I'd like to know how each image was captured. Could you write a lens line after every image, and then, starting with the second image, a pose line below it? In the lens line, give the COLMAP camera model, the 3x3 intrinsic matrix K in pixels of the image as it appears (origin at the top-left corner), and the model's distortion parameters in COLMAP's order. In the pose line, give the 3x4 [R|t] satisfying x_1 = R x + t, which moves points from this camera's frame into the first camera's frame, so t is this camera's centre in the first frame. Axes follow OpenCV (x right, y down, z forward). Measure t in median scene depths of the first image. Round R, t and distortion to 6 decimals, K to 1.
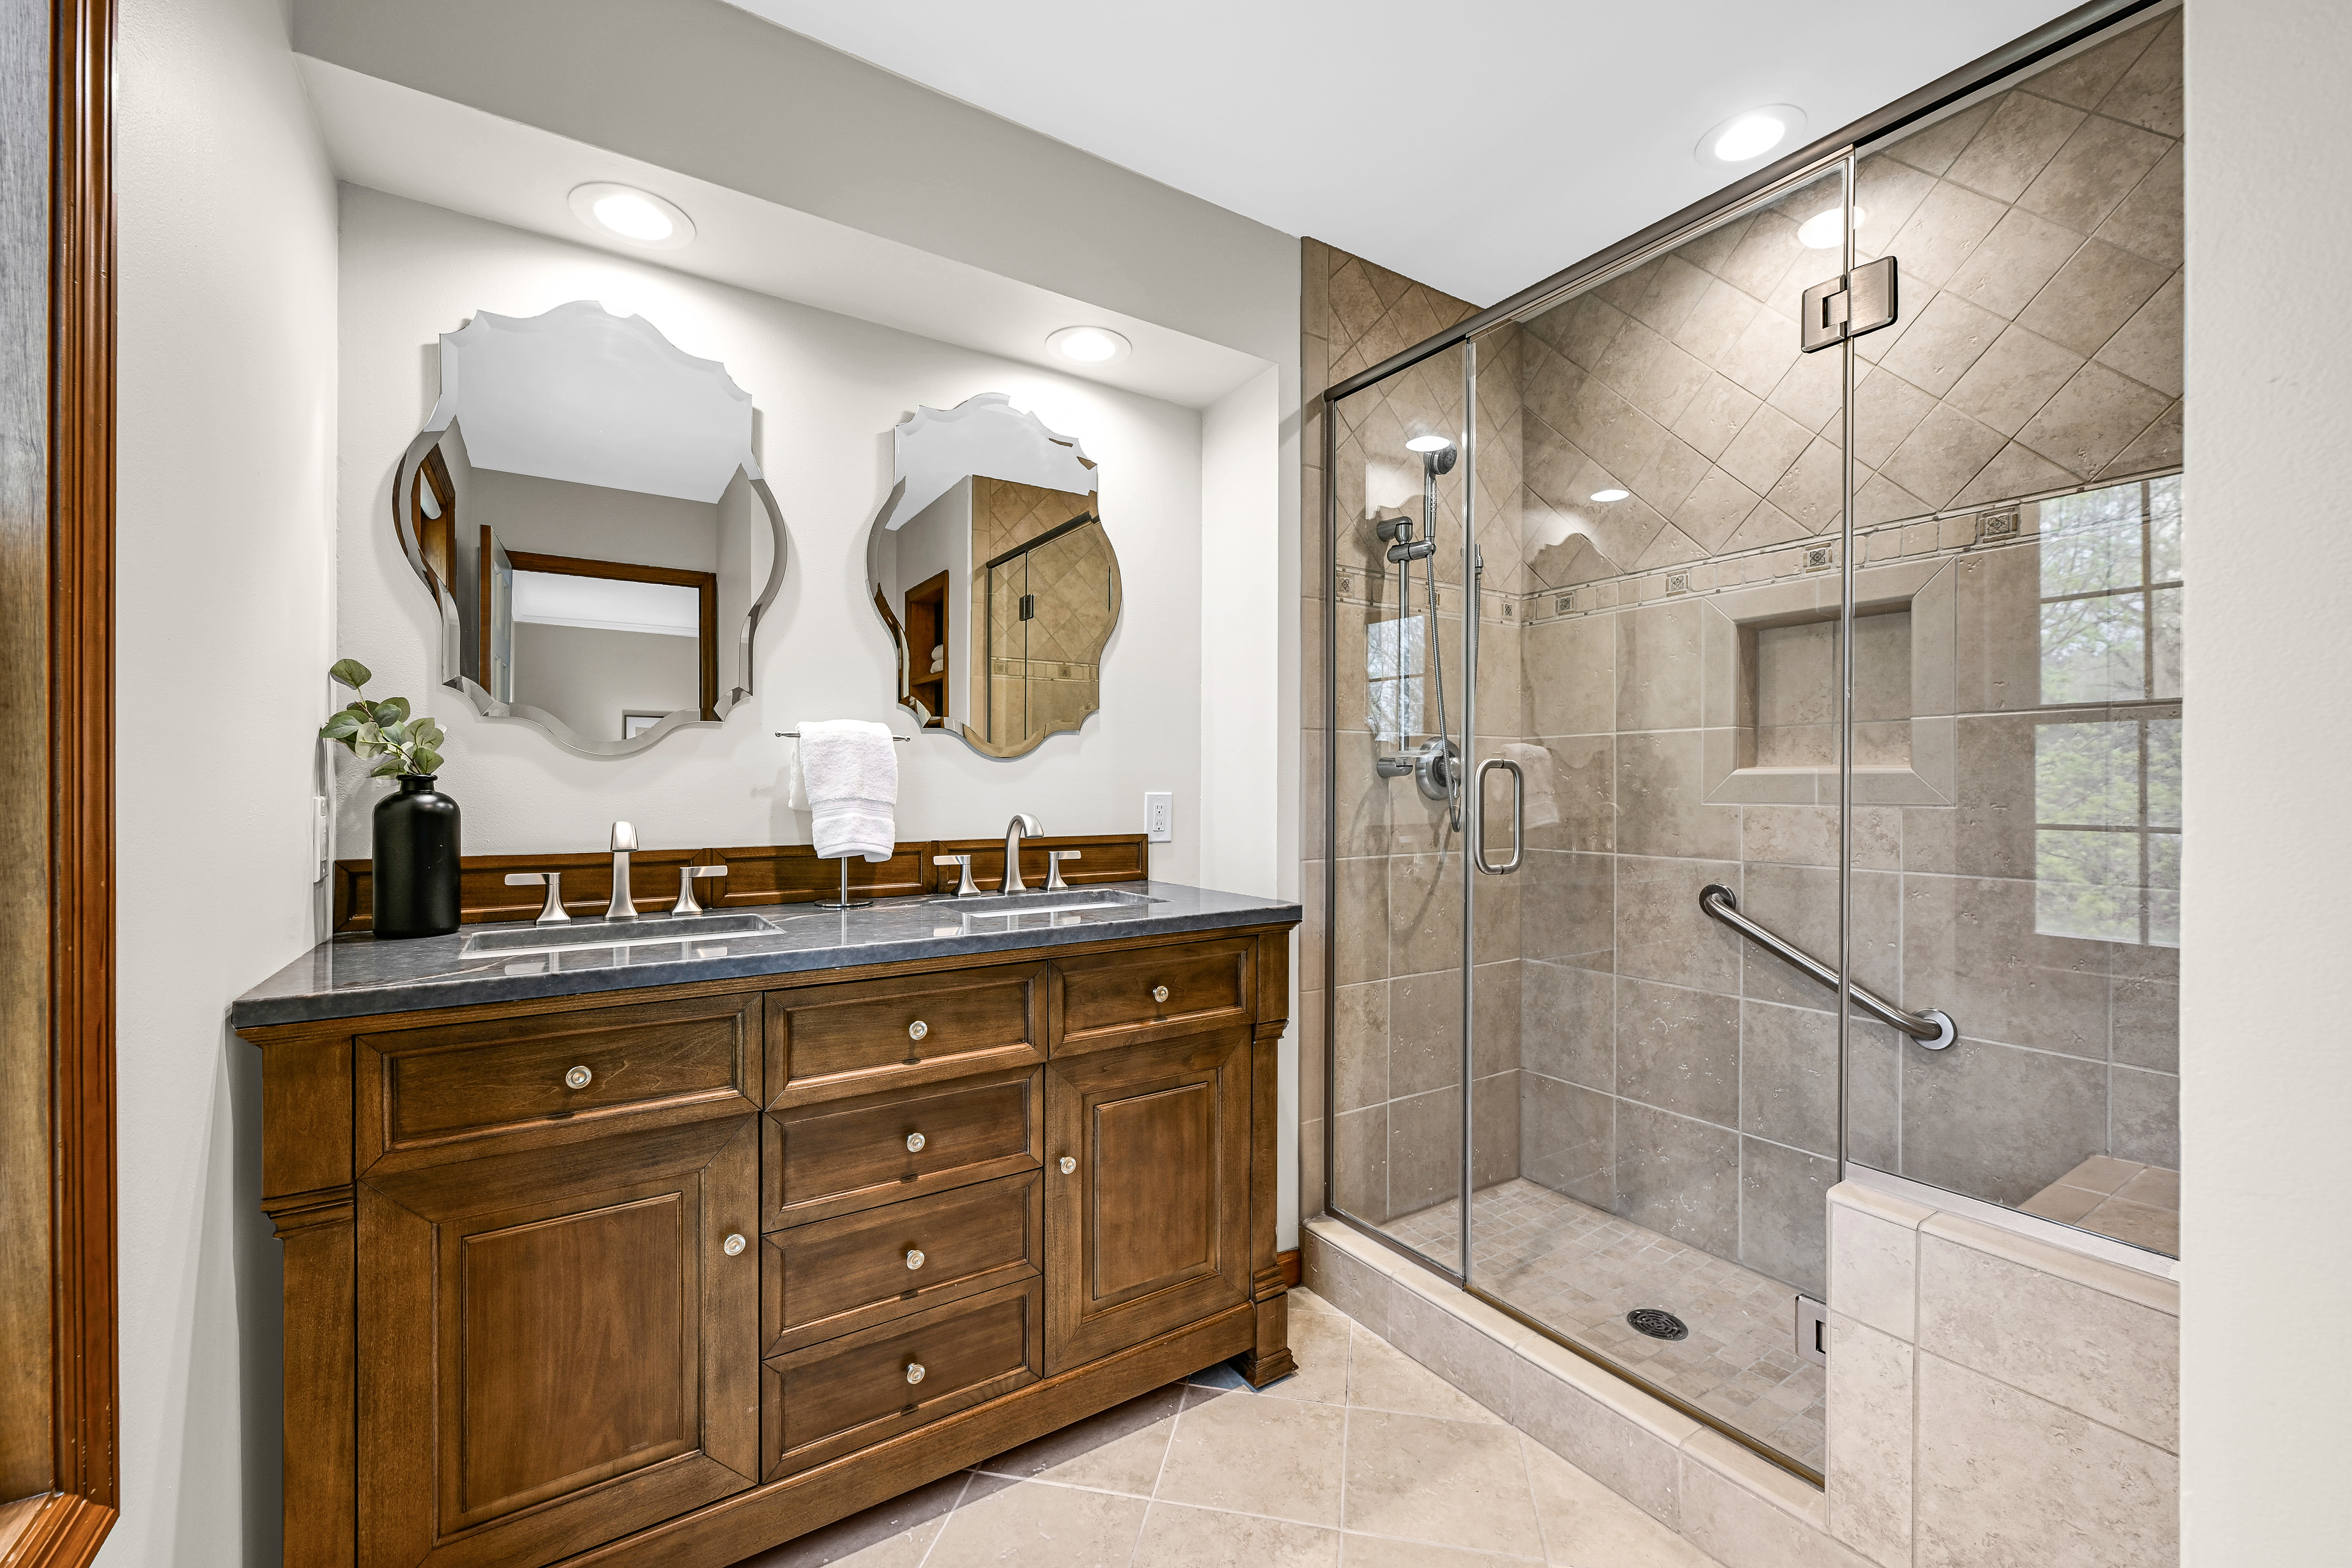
lens RADIAL K [[959.0, 0, 1173.6], [0, 959.0, 783.5], [0, 0, 1]] dist [-0.016708, -0.000095]
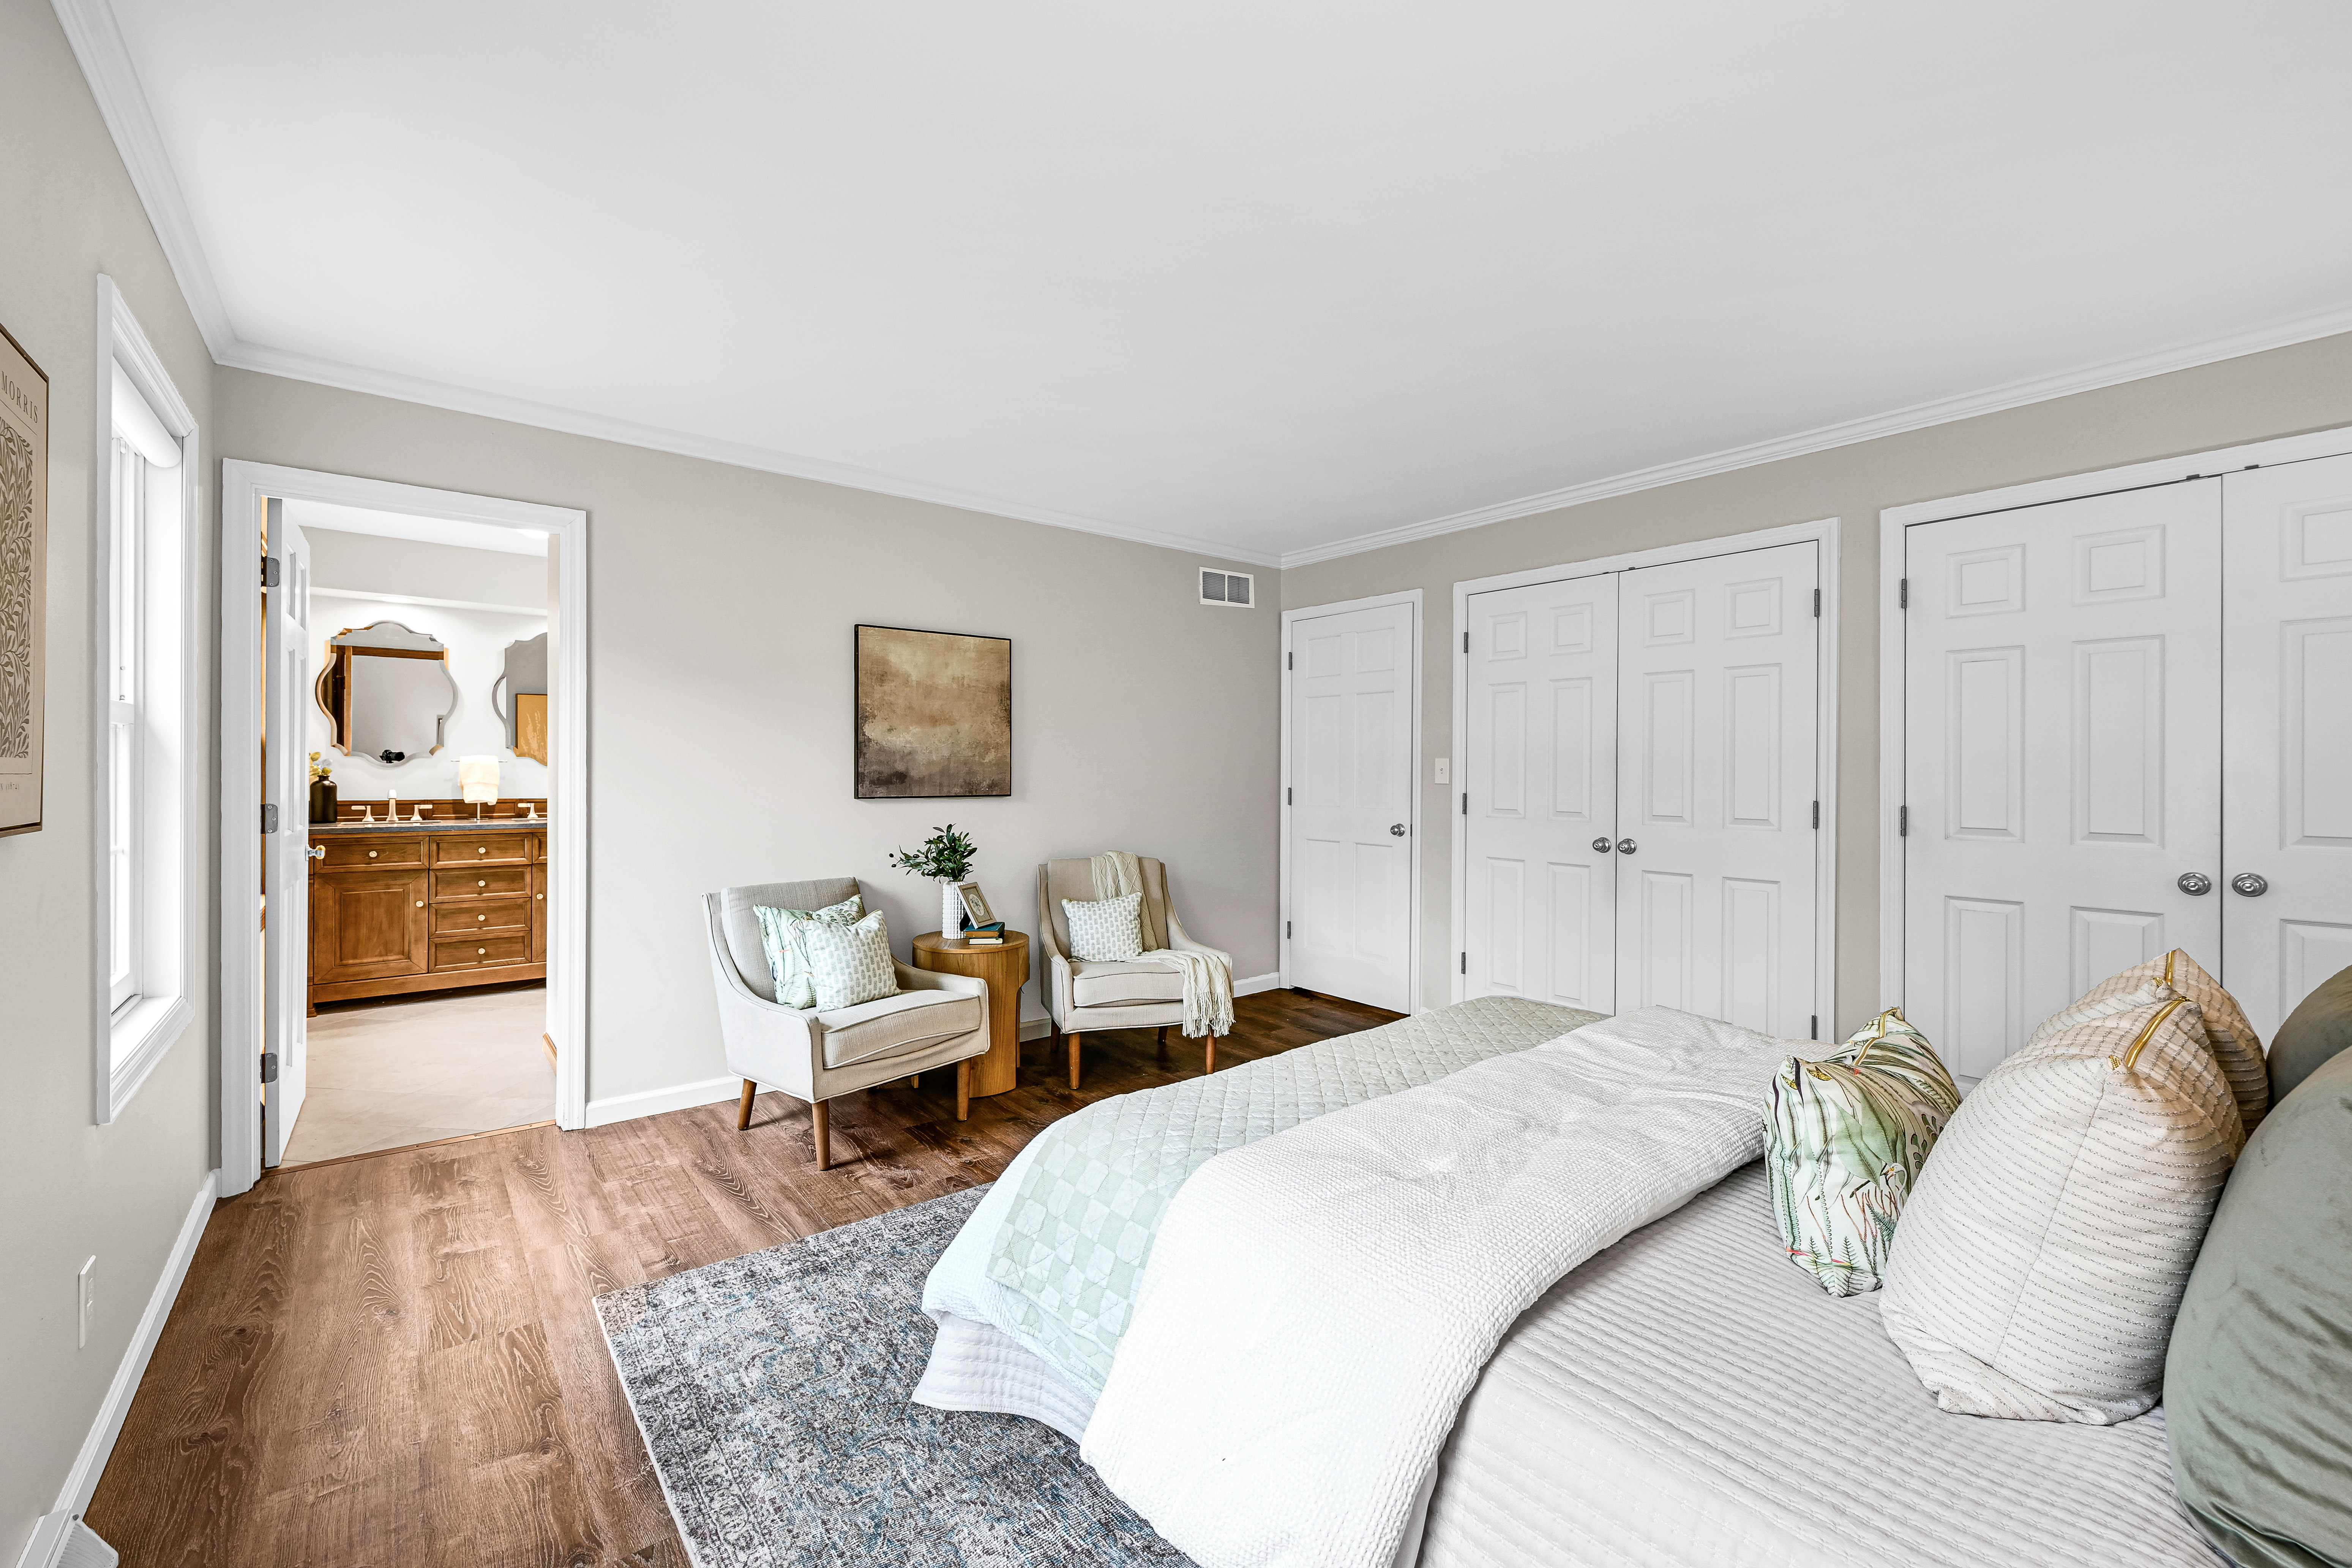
lens RADIAL K [[959.1, 0, 1181.0], [0, 959.1, 779.5], [0, 0, 1]] dist [-0.016708, -0.000095]
pose [[0.993738, 0.001642, 0.111725, 1.838002], [-0.002362, 0.999977, 0.006311, -0.022660], [-0.111712, -0.006535, 0.993719, -2.657947]]
